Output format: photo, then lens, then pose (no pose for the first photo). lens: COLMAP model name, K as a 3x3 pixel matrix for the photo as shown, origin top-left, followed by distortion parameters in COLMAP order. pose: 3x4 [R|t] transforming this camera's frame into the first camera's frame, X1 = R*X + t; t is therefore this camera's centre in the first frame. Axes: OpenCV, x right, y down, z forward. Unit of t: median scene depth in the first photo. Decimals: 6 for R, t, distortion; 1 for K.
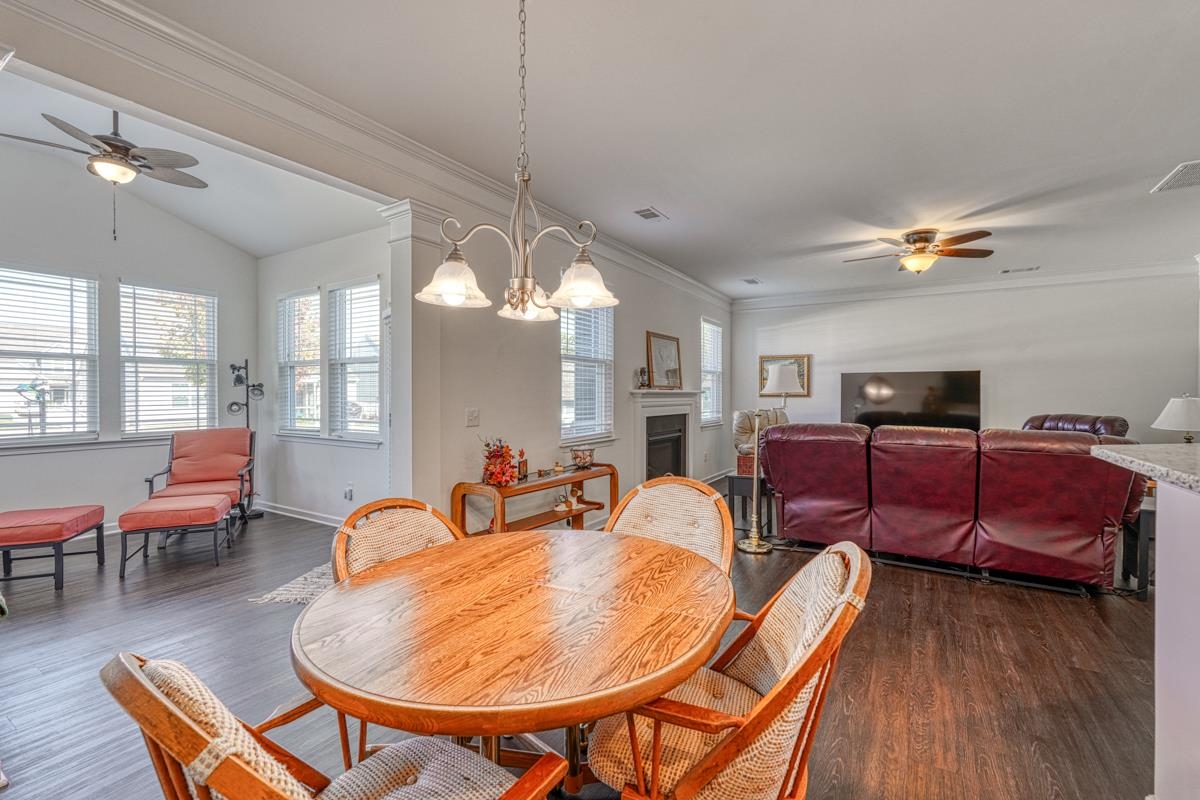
lens RADIAL K [[526.7, 0, 598.1], [0, 526.7, 400.1], [0, 0, 1]] dist [-0.015800, 0.007649]
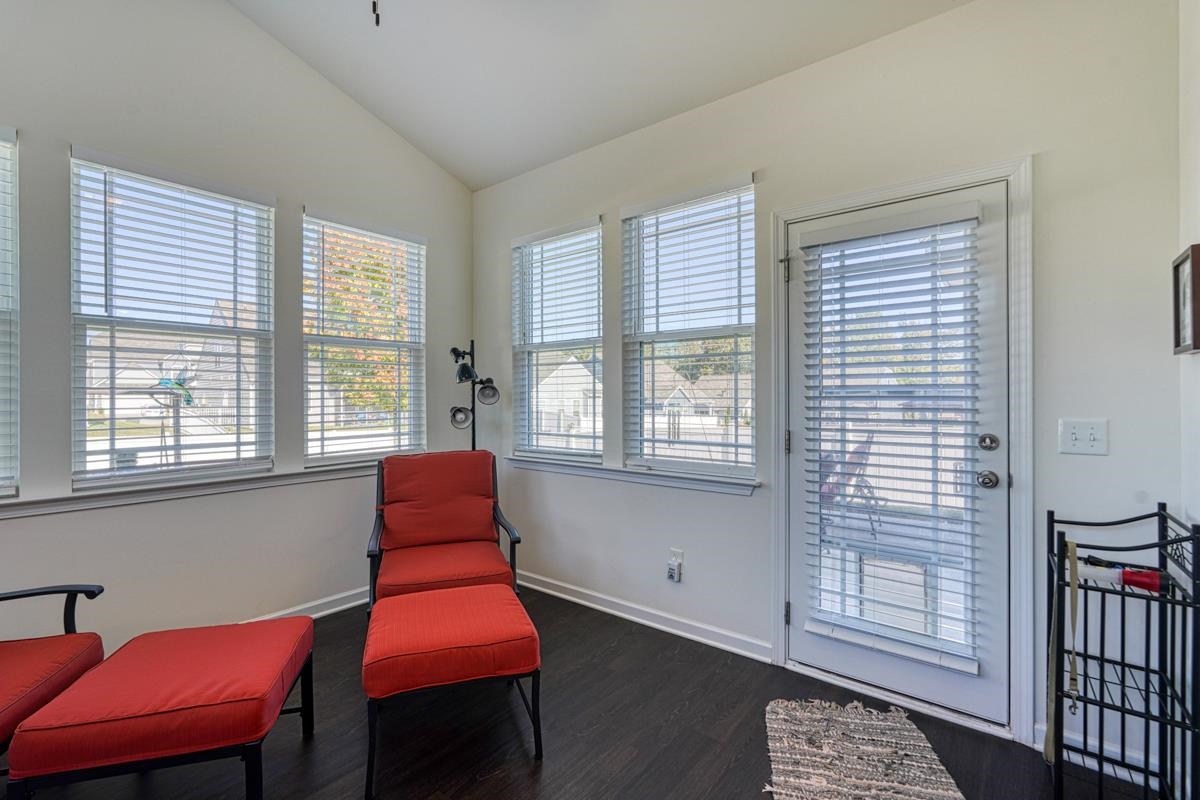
lens RADIAL K [[530.6, 0, 596.8], [0, 530.6, 390.0], [0, 0, 1]] dist [-0.016496, 0.007895]
pose [[0.992555, -0.005579, -0.121665, -0.494399], [0.002402, 0.999653, -0.026247, -0.000578], [0.121770, 0.025759, 0.992224, 0.426830]]
